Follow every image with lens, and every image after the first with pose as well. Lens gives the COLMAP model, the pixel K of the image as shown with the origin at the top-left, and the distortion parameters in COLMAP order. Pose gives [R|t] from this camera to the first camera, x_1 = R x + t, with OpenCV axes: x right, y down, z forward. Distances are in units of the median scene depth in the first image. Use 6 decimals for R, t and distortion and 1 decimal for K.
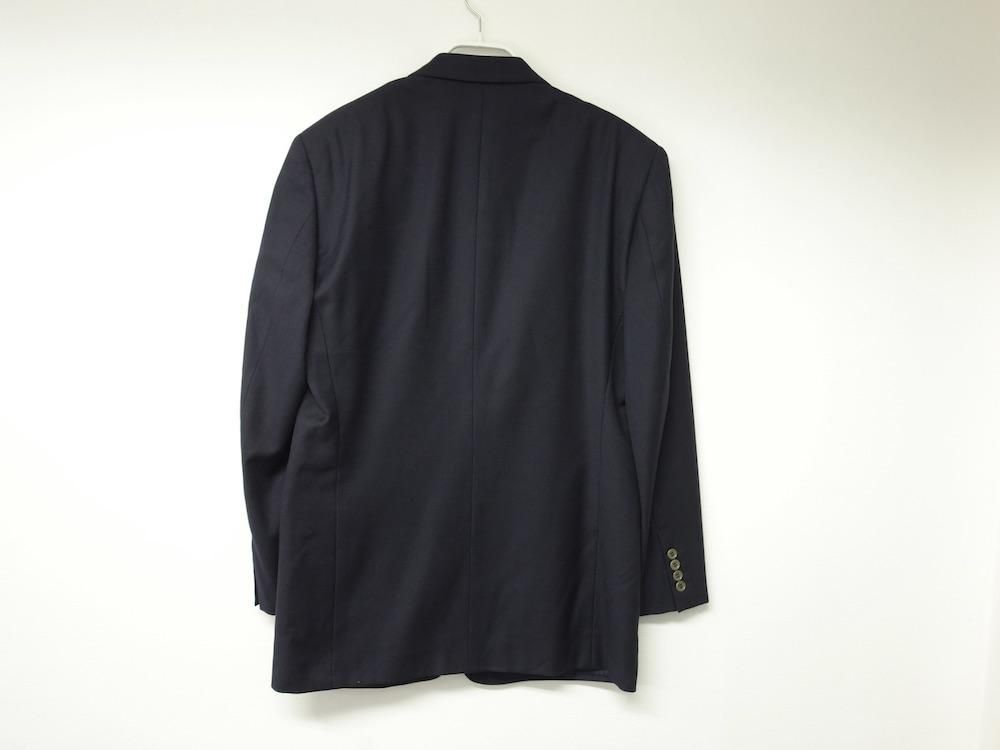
lens RADIAL K [[815.8, 0, 498.4], [0, 815.8, 373.4], [0, 0, 1]] dist [-0.006449, -0.010613]
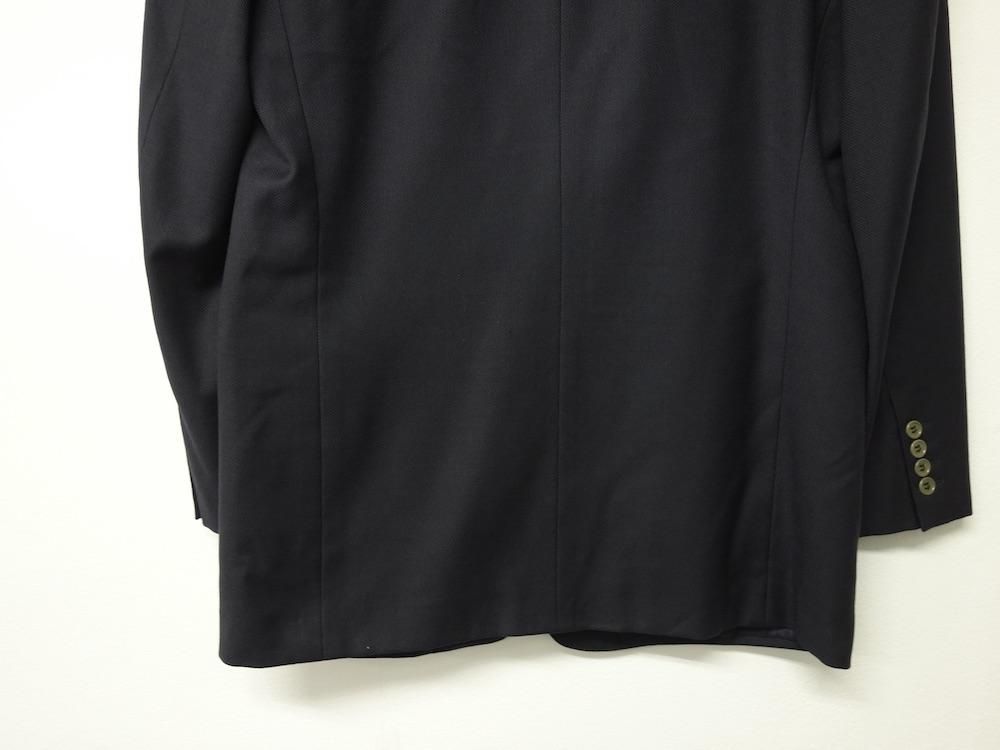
lens RADIAL K [[815.8, 0, 501.4], [0, 815.8, 376.4], [0, 0, 1]] dist [-0.006449, -0.010613]
pose [[0.997705, -0.013273, -0.066390, -0.036310], [0.017630, 0.997697, 0.065490, 0.148481], [0.065368, -0.066510, 0.995642, 0.437919]]
